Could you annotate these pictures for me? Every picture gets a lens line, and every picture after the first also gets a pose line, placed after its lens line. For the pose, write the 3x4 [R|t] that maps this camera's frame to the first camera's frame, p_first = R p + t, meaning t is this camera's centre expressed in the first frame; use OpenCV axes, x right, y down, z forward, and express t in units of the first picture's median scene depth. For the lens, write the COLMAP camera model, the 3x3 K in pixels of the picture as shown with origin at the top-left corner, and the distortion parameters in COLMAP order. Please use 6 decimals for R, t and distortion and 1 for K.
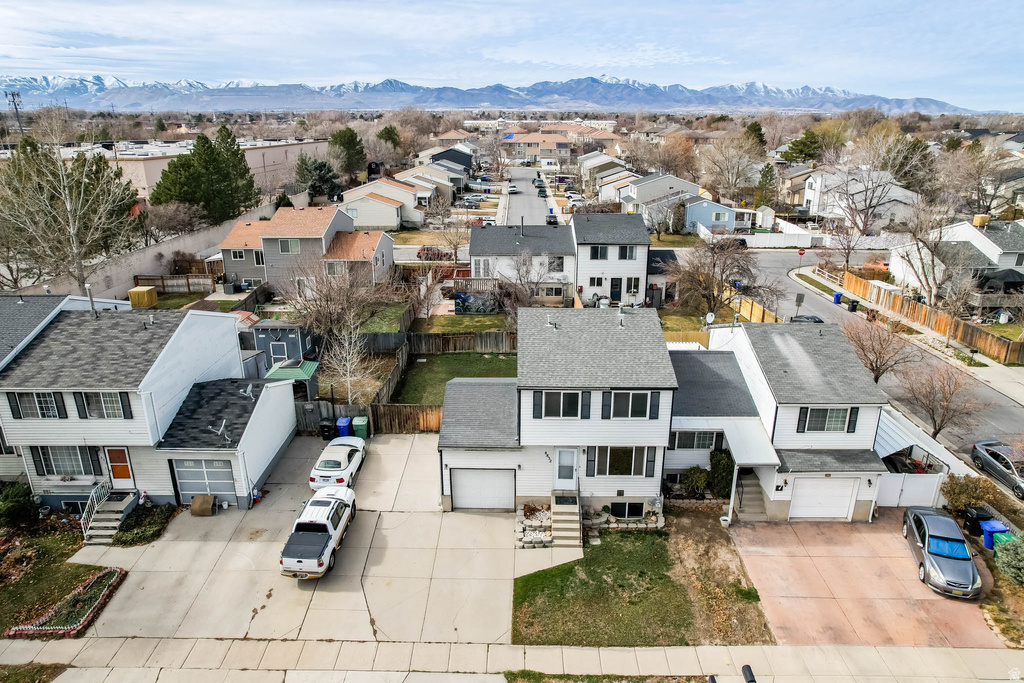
lens RADIAL K [[656.8, 0, 512.0], [0, 656.8, 341.5], [0, 0, 1]] dist [-0.076518, 0.064186]
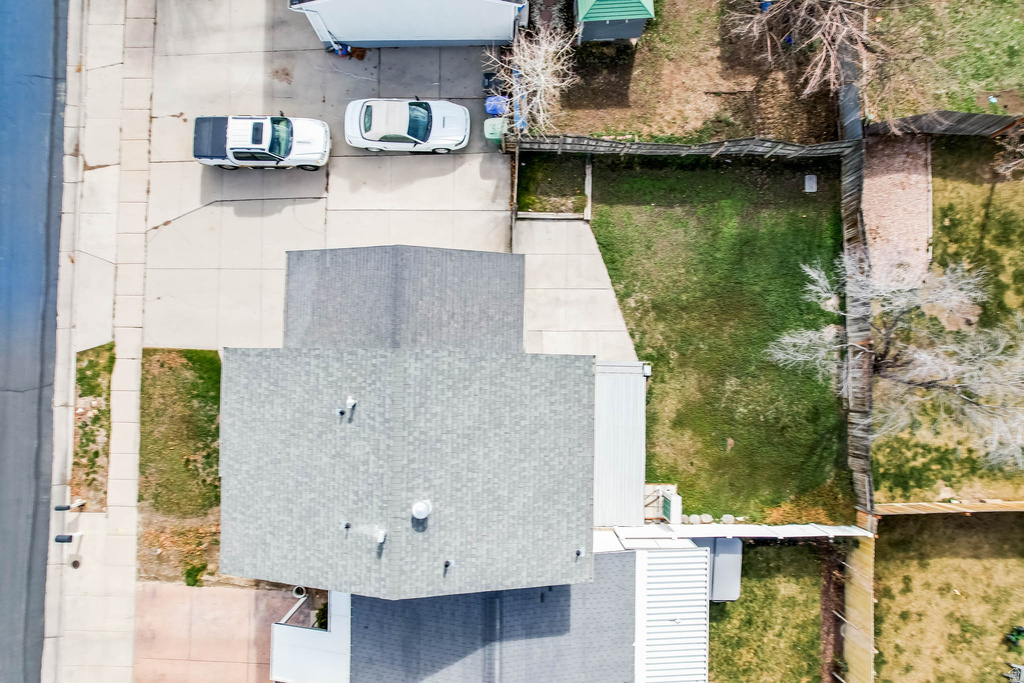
lens RADIAL K [[656.8, 0, 512.0], [0, 656.8, 341.5], [0, 0, 1]] dist [-0.076518, 0.064186]
pose [[-0.008385, 0.999305, -0.036312, 0.019364], [-0.316467, 0.031795, 0.948071, -0.653014], [0.948567, 0.019441, 0.315980, 0.989011]]
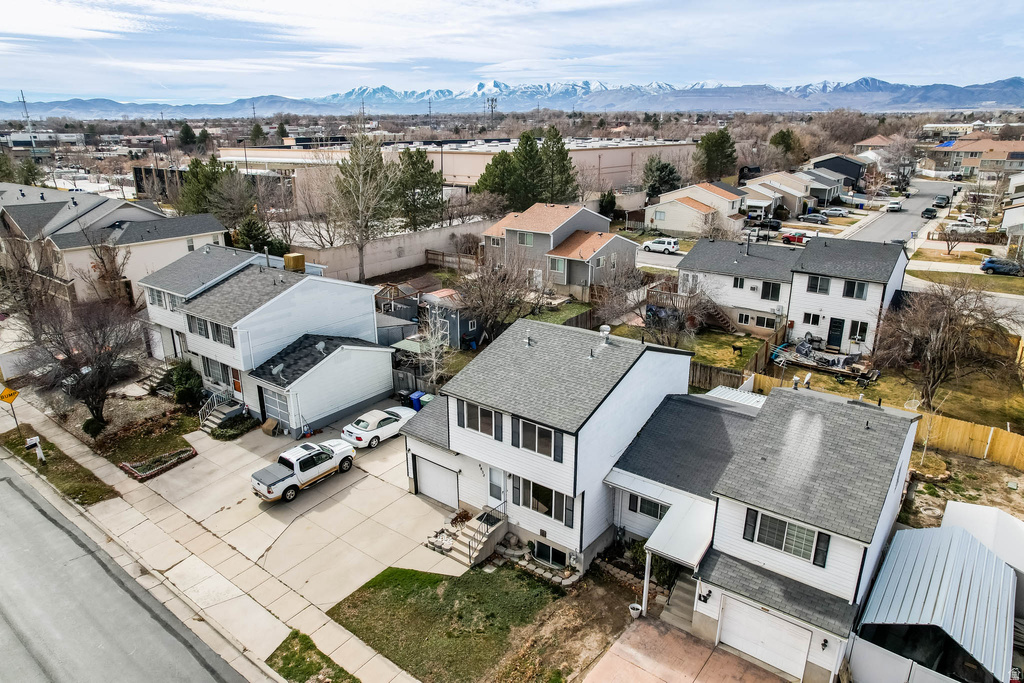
lens RADIAL K [[656.8, 0, 512.0], [0, 656.8, 341.5], [0, 0, 1]] dist [-0.076518, 0.064186]
pose [[0.797069, 0.188685, -0.573654, 0.613417], [-0.189329, 0.980121, 0.059314, -0.079290], [0.573442, 0.061332, 0.816947, 0.210471]]
